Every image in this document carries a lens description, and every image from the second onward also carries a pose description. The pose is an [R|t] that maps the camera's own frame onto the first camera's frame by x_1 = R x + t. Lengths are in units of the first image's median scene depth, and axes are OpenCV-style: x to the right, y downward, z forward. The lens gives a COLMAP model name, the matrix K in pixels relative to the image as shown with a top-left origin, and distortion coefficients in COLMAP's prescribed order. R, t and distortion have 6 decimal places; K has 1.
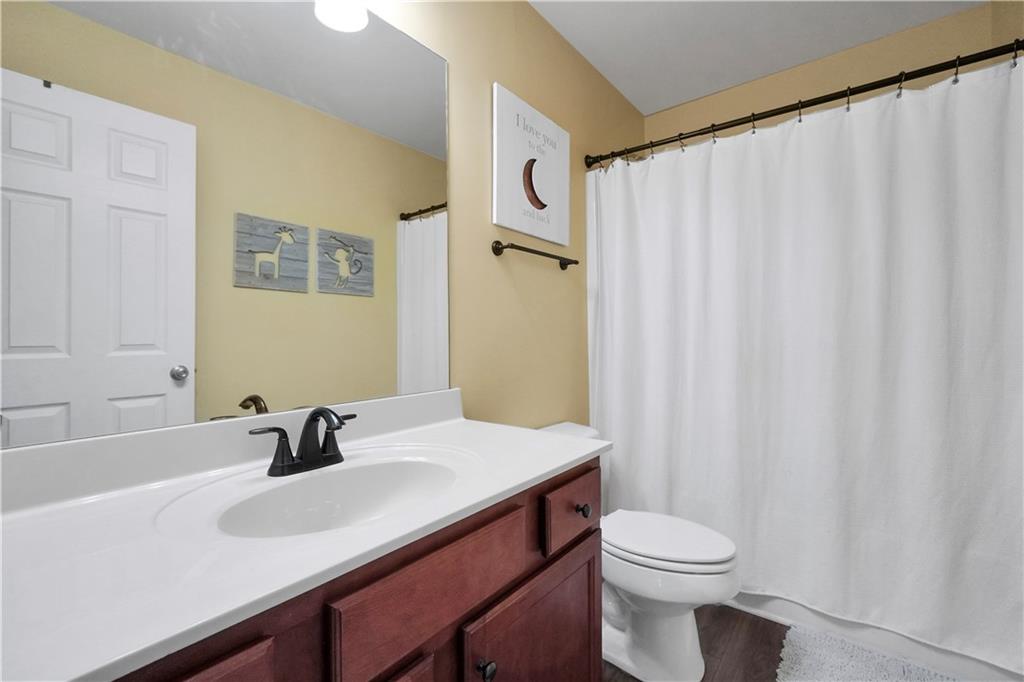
lens RADIAL K [[446.4, 0, 513.6], [0, 446.4, 337.5], [0, 0, 1]] dist [0.004574, 0.002860]
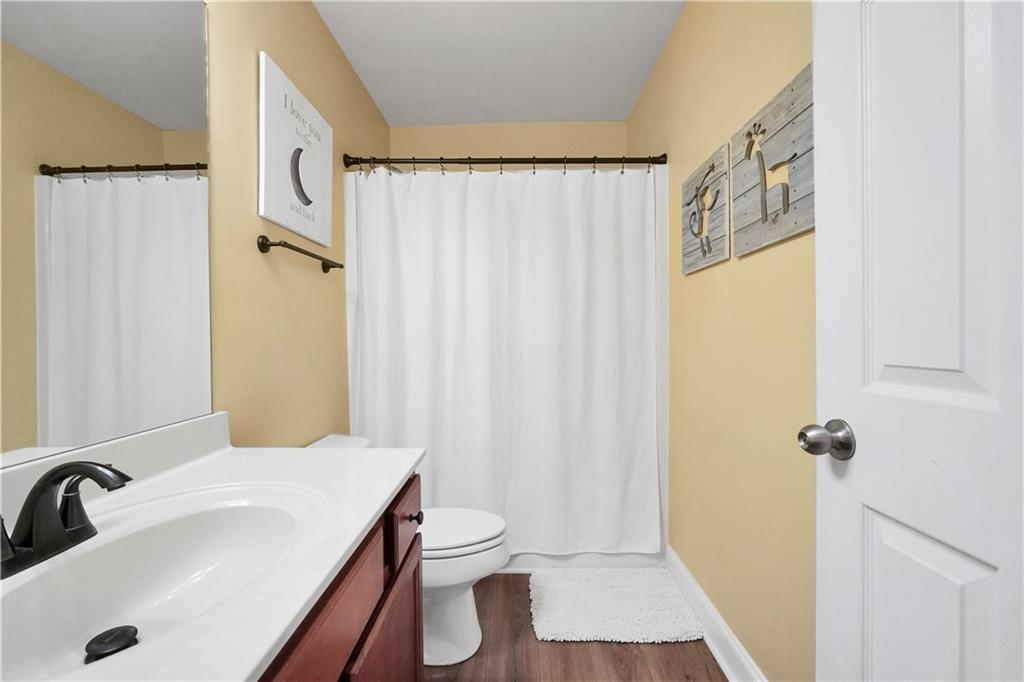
lens RADIAL K [[446.4, 0, 513.2], [0, 446.4, 338.4], [0, 0, 1]] dist [0.004574, 0.002860]
pose [[0.803614, -0.004114, 0.595137, -0.156844], [0.002842, 0.999991, 0.003075, -0.018723], [-0.595145, -0.000779, 0.803618, 0.018589]]
